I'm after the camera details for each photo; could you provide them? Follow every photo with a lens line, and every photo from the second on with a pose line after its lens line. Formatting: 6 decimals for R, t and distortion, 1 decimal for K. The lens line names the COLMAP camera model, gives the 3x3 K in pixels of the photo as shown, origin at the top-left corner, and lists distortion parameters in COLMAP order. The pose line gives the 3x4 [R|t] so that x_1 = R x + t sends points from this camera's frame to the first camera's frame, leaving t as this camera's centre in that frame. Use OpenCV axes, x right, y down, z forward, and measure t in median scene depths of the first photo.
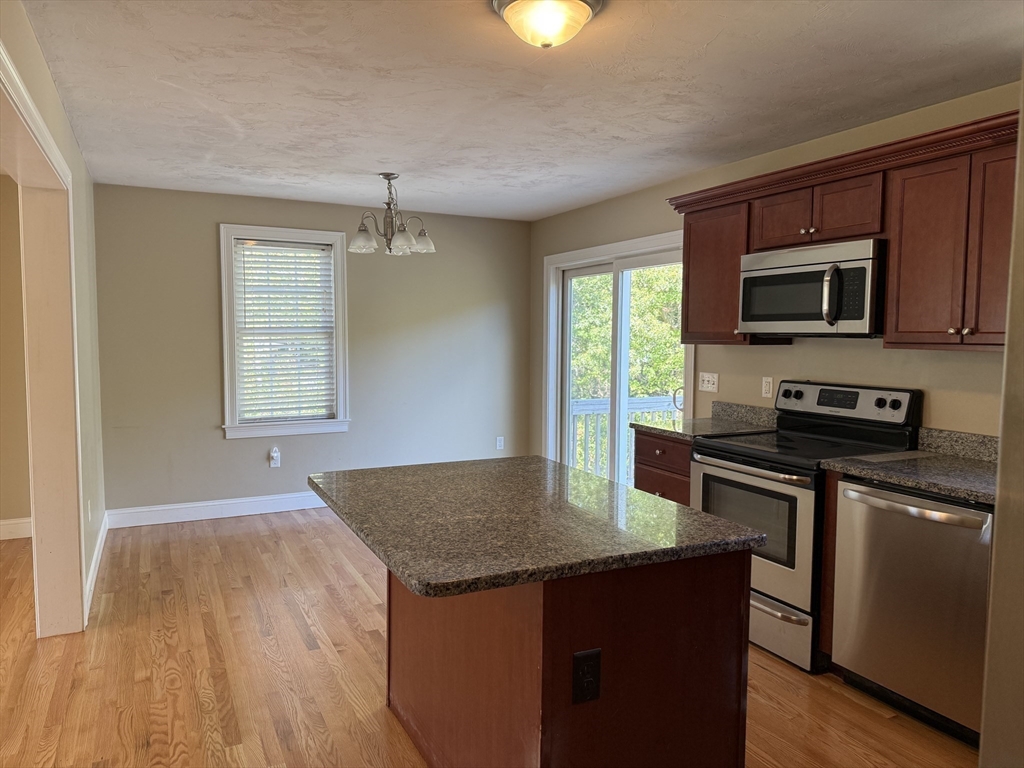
lens RADIAL K [[728.9, 0, 513.7], [0, 728.9, 384.2], [0, 0, 1]] dist [0.125366, -0.198486]
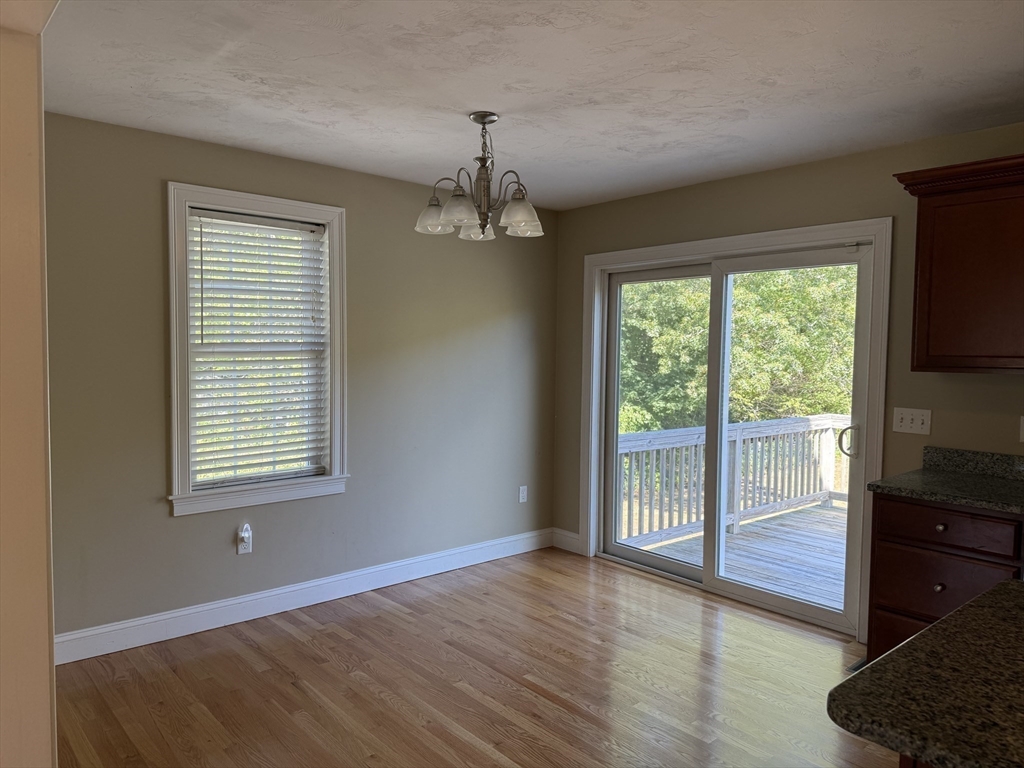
lens RADIAL K [[728.9, 0, 513.7], [0, 728.9, 384.2], [0, 0, 1]] dist [0.125366, -0.198486]
pose [[0.966043, -0.005862, 0.258316, -0.262626], [0.011521, 0.999726, -0.020400, -0.023400], [-0.258126, 0.022683, 0.965845, 0.292647]]
